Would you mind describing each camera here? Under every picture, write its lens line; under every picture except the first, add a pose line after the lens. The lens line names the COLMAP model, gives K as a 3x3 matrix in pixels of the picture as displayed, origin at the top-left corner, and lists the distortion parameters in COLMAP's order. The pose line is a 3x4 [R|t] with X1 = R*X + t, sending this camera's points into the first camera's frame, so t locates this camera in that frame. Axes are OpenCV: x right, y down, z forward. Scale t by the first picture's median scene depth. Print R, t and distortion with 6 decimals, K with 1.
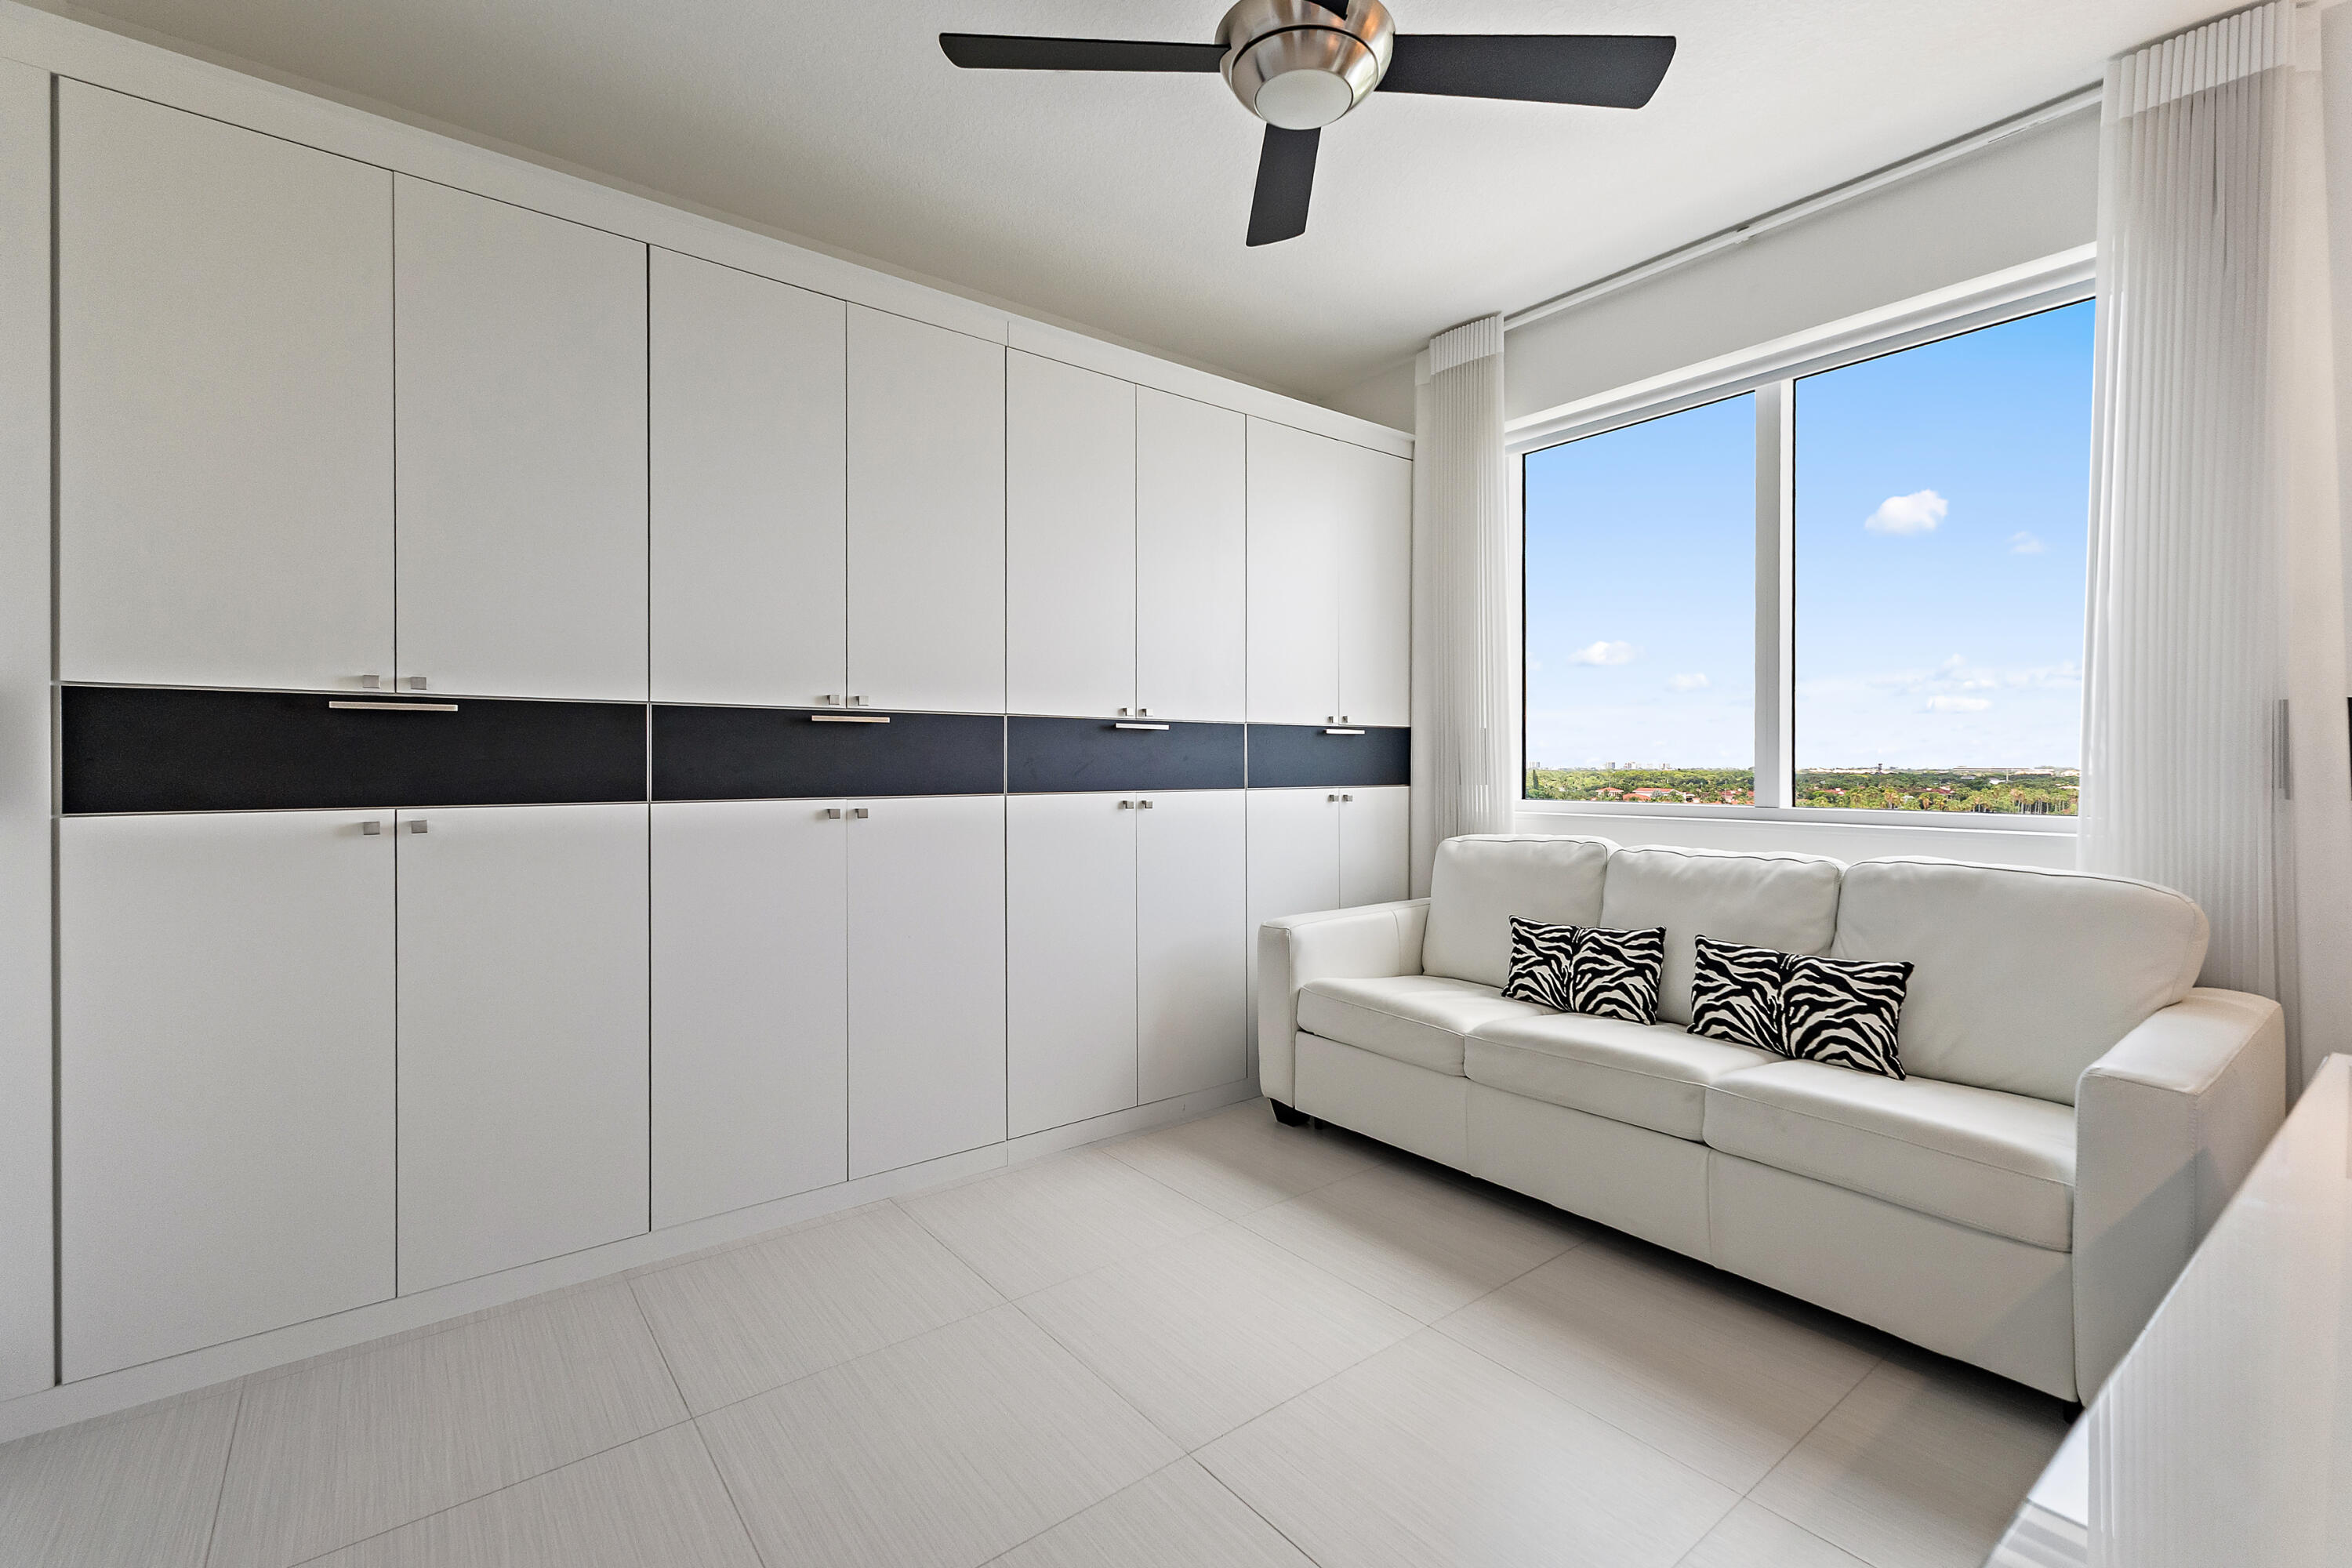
lens RADIAL K [[997.2, 0, 1170.9], [0, 997.2, 749.6], [0, 0, 1]] dist [-0.000105, 0.000016]
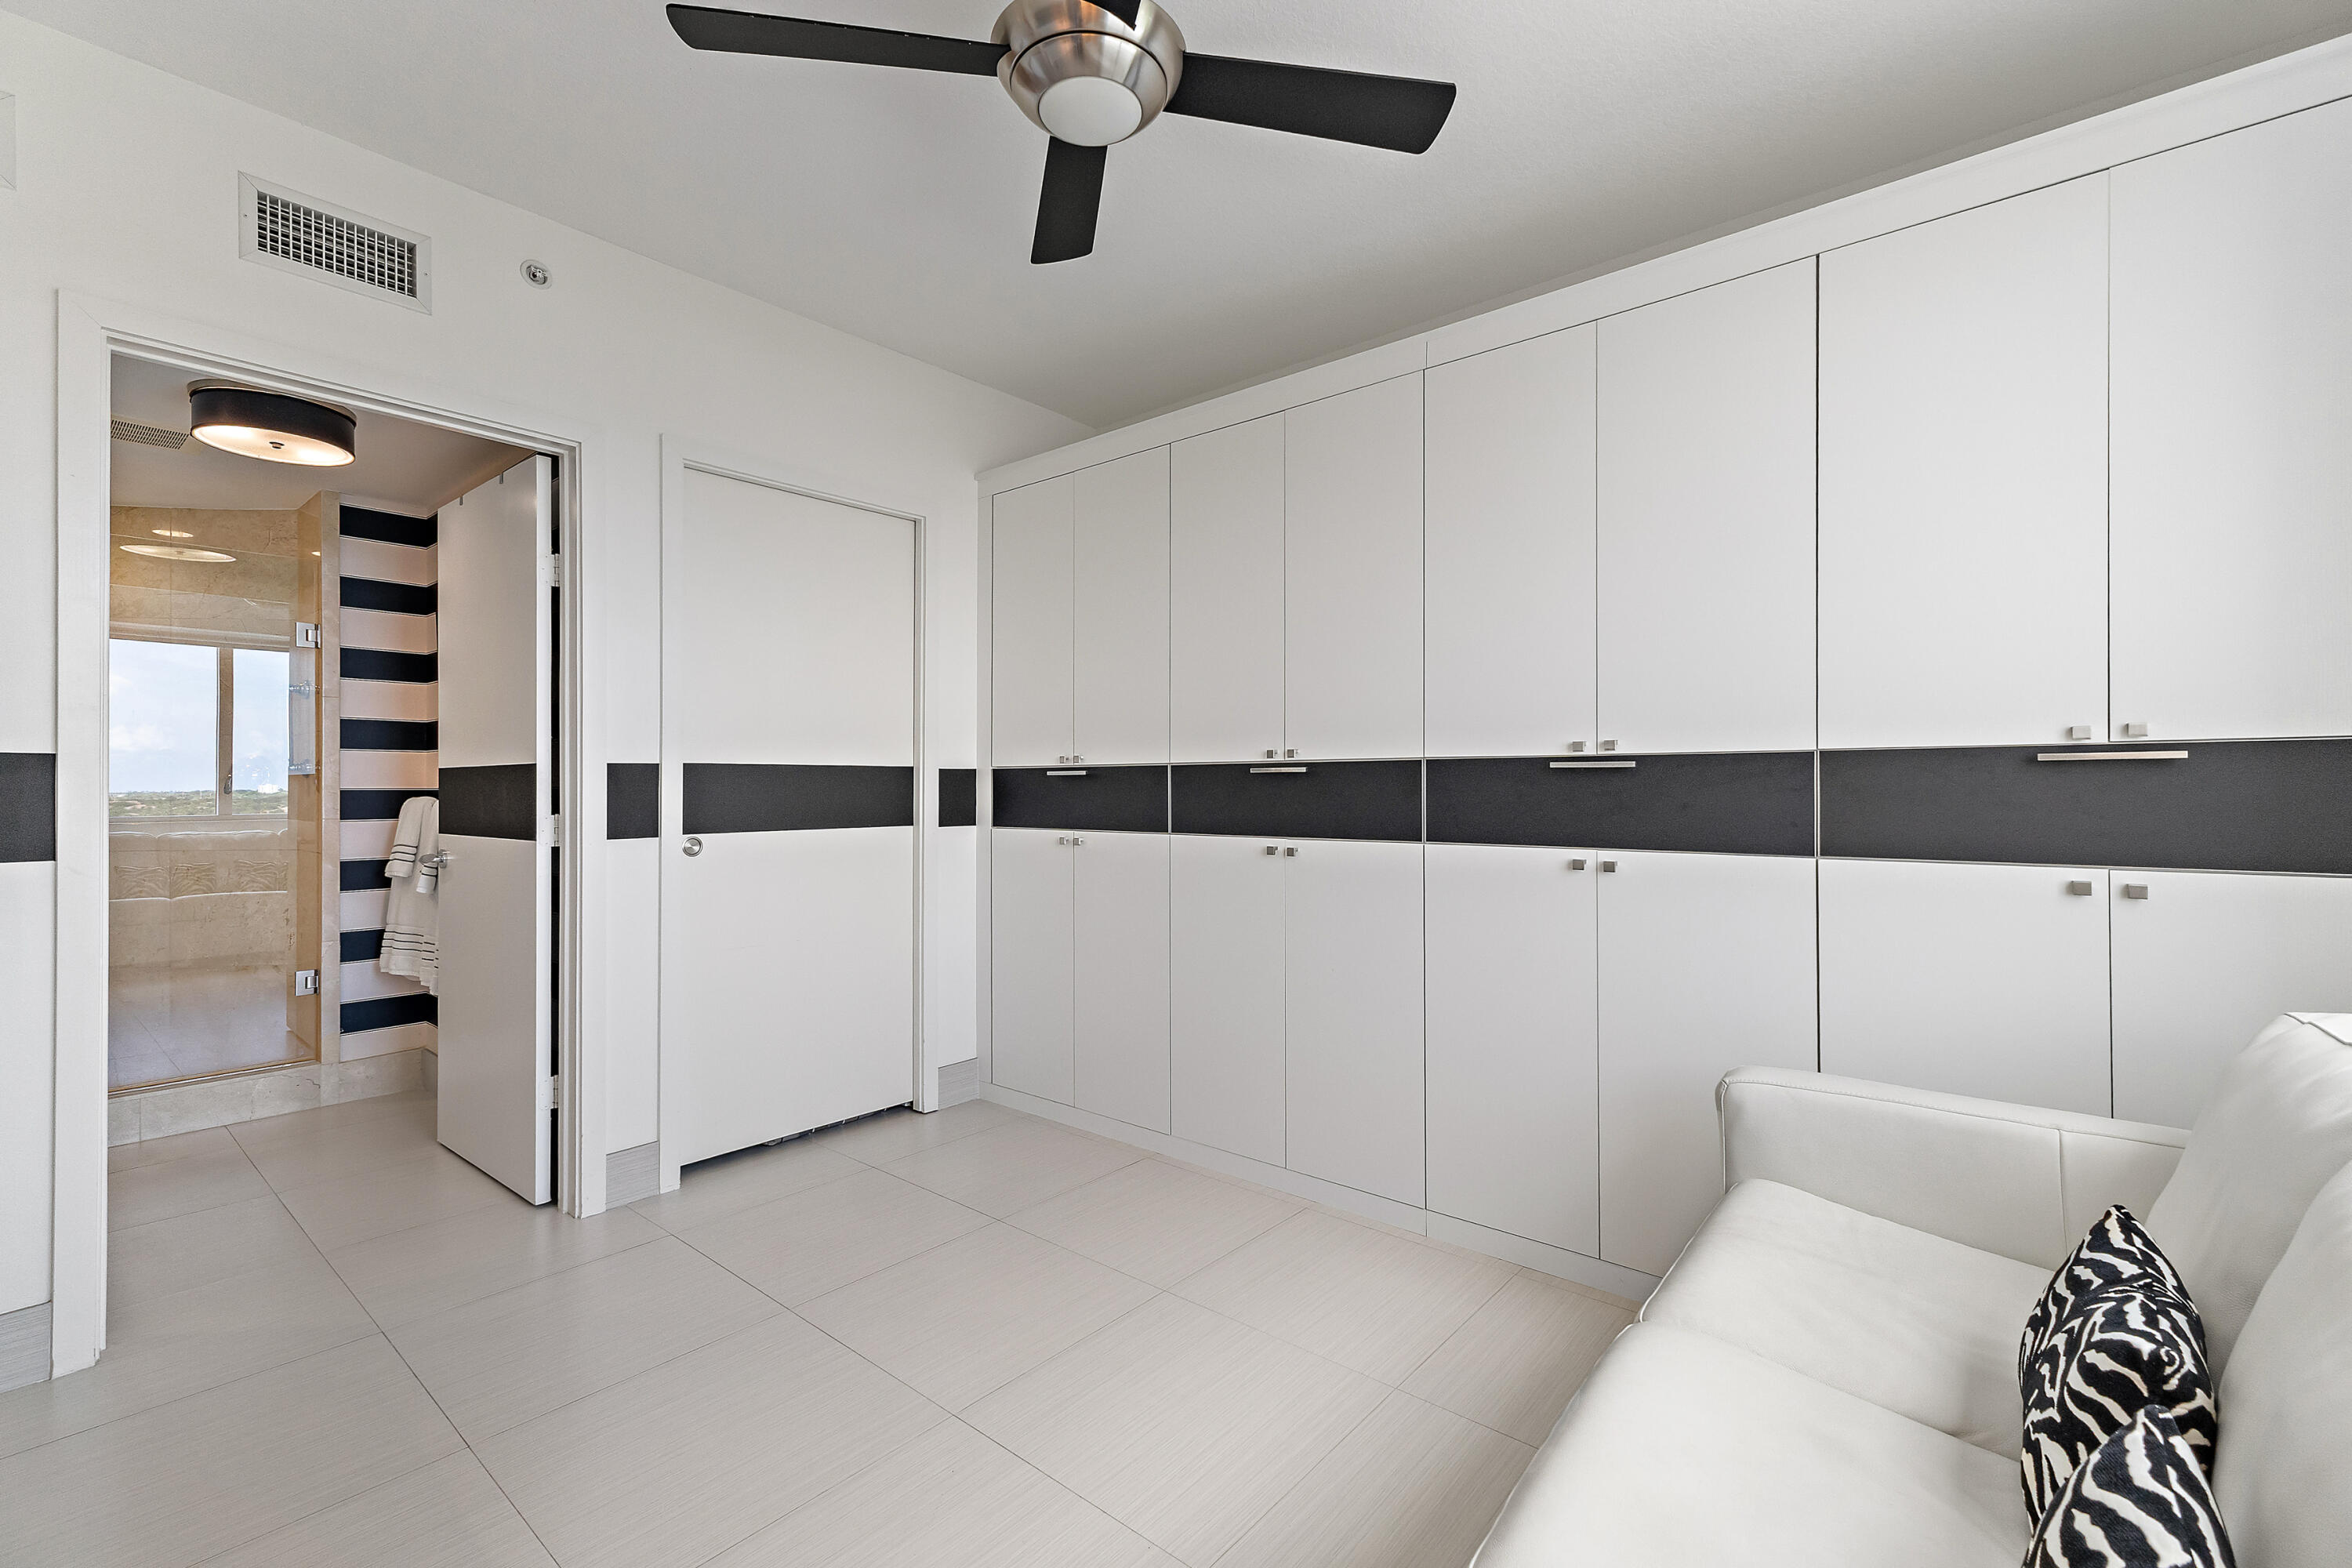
lens RADIAL K [[1026.0, 0, 1171.4], [0, 1026.0, 799.3], [0, 0, 1]] dist [0.000295, 0.000017]
pose [[0.196813, -0.003487, -0.980435, 0.673376], [-0.000577, 0.999993, -0.003673, 0.006575], [0.980441, 0.001289, 0.196810, 0.521658]]
